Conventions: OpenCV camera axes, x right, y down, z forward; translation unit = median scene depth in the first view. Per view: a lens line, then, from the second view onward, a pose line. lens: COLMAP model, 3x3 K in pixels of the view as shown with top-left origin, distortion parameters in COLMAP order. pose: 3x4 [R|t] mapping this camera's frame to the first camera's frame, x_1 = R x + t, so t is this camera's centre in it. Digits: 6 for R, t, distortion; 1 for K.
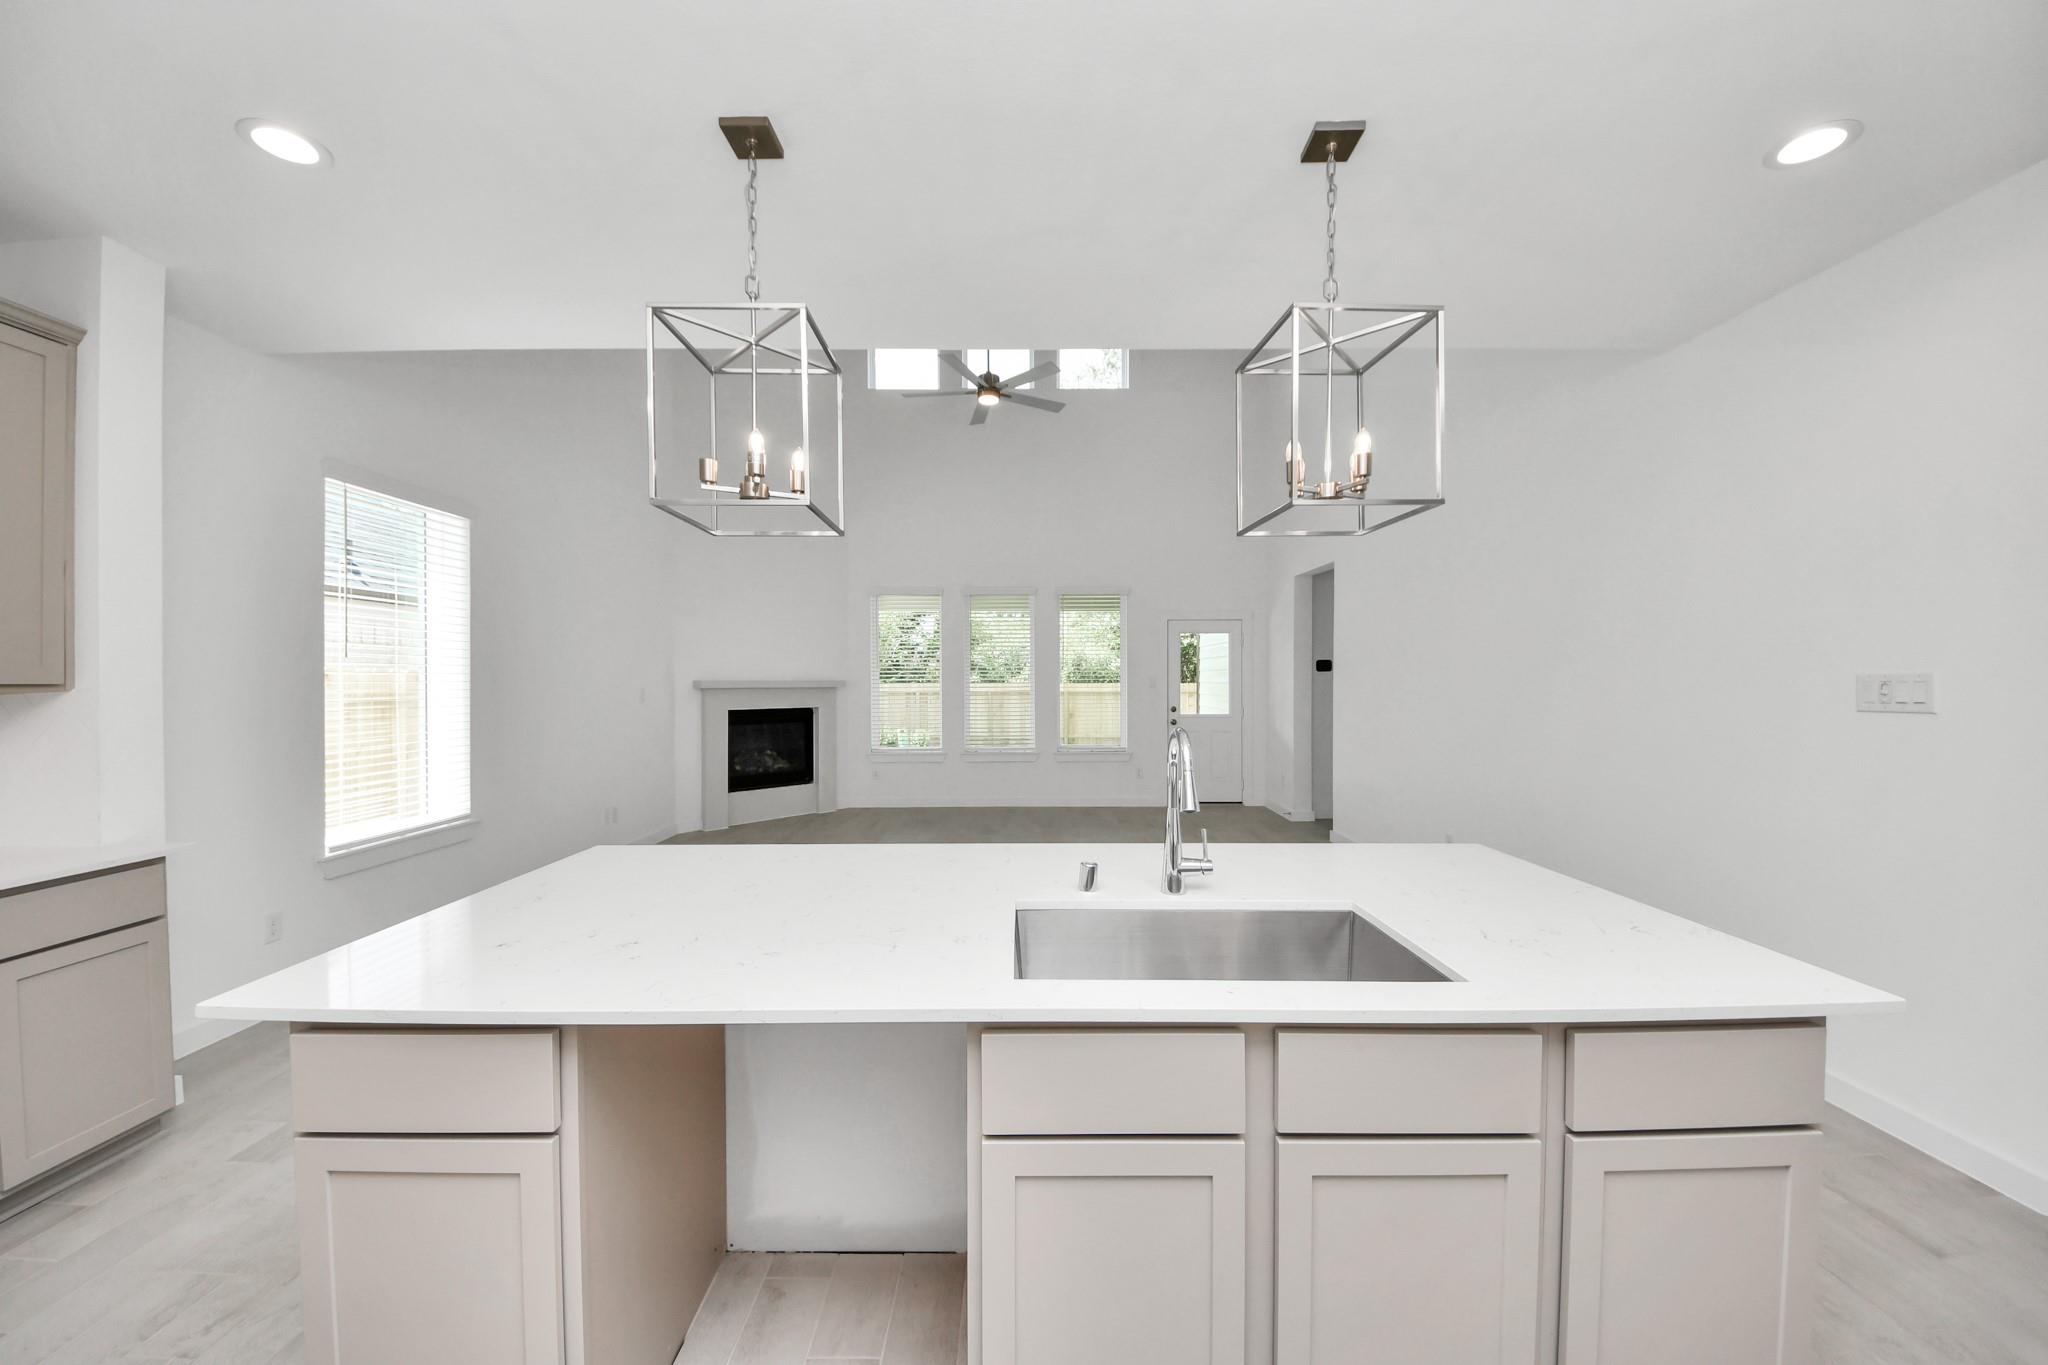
lens RADIAL K [[712.5, 0, 1043.5], [0, 712.5, 684.5], [0, 0, 1]] dist [0.001643, -0.000247]
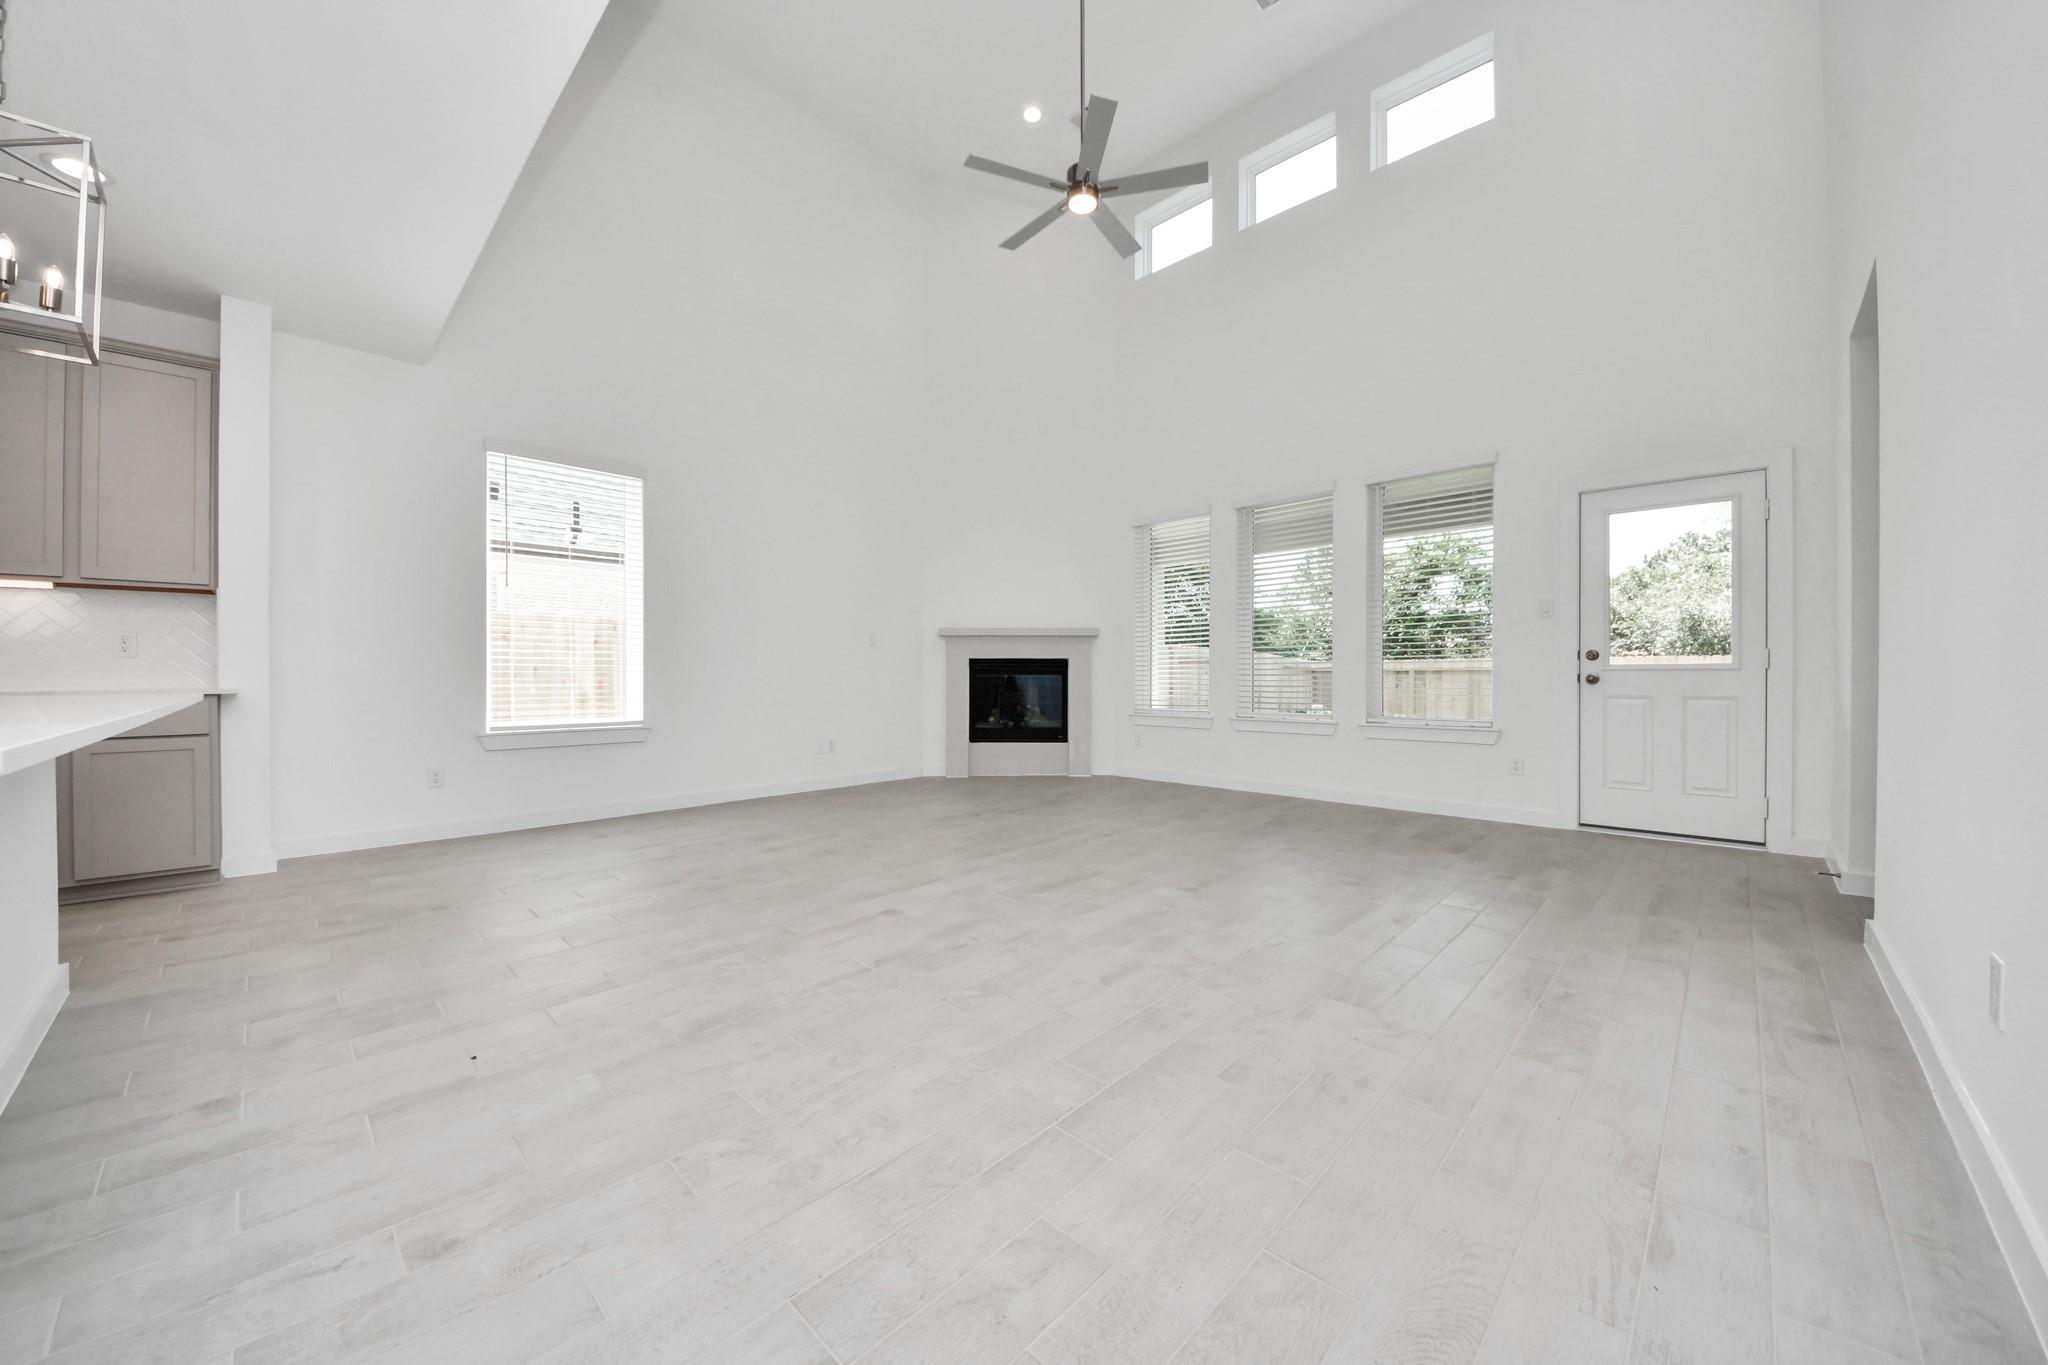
lens RADIAL K [[754.3, 0, 997.3], [0, 754.3, 679.5], [0, 0, 1]] dist [-0.016007, -0.001125]
pose [[0.713461, 0.005772, -0.700671, 0.270699], [-0.001043, 0.999974, 0.007175, 0.051862], [0.700694, -0.004388, 0.713448, 0.270406]]
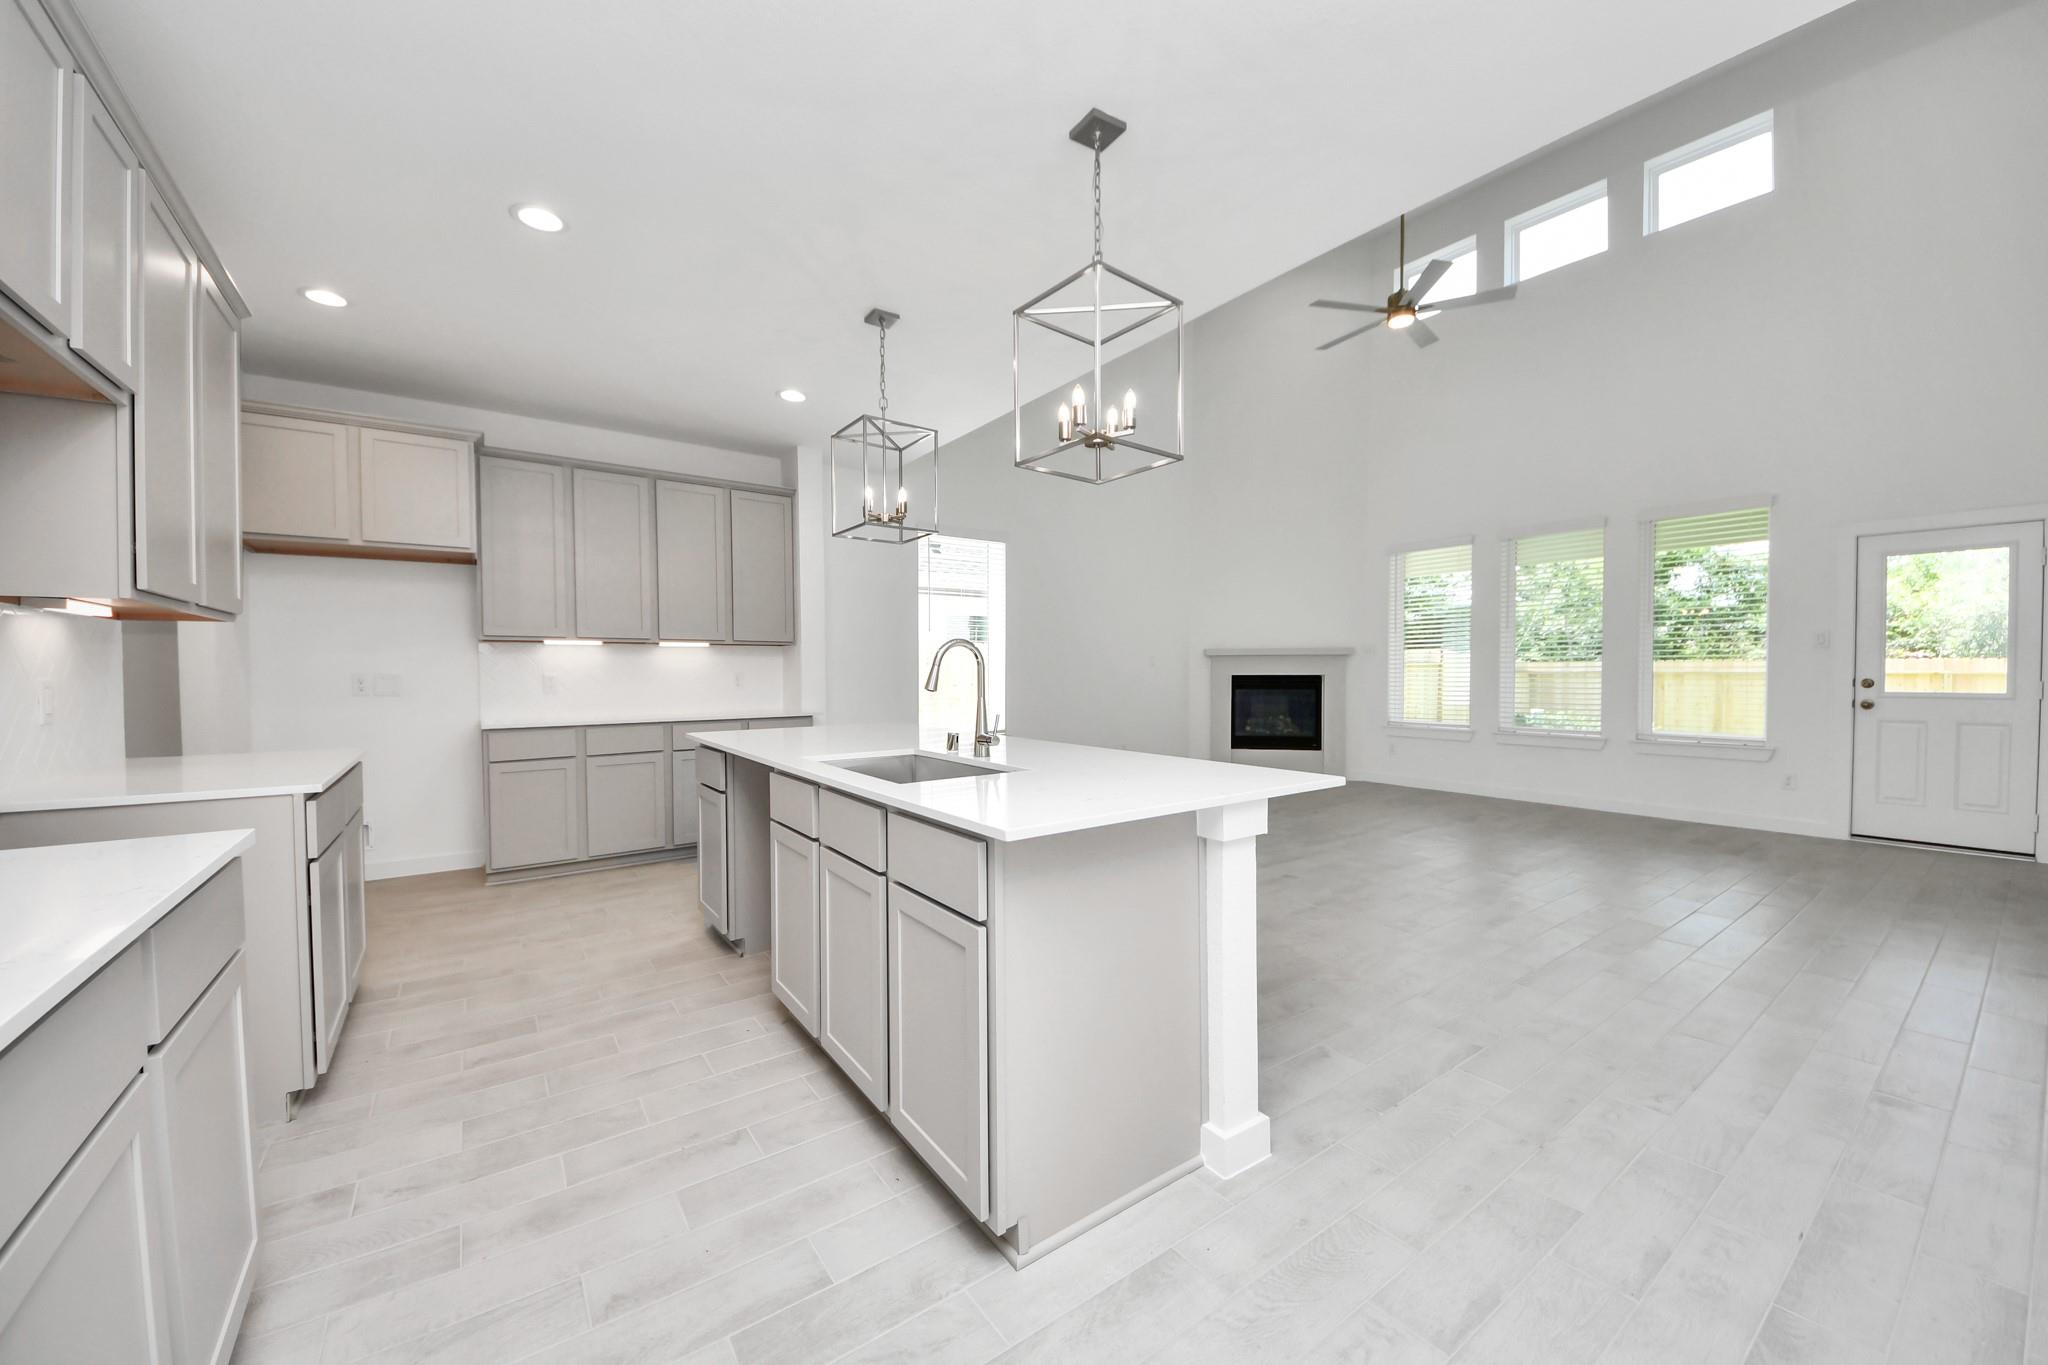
lens RADIAL K [[754.3, 0, 1010.2], [0, 754.3, 693.6], [0, 0, 1]] dist [-0.016007, -0.001125]
pose [[0.576142, 0.025264, -0.816959, 0.286895], [-0.000574, 0.999534, 0.030506, 0.025949], [0.817349, -0.017107, 0.575888, 0.037069]]
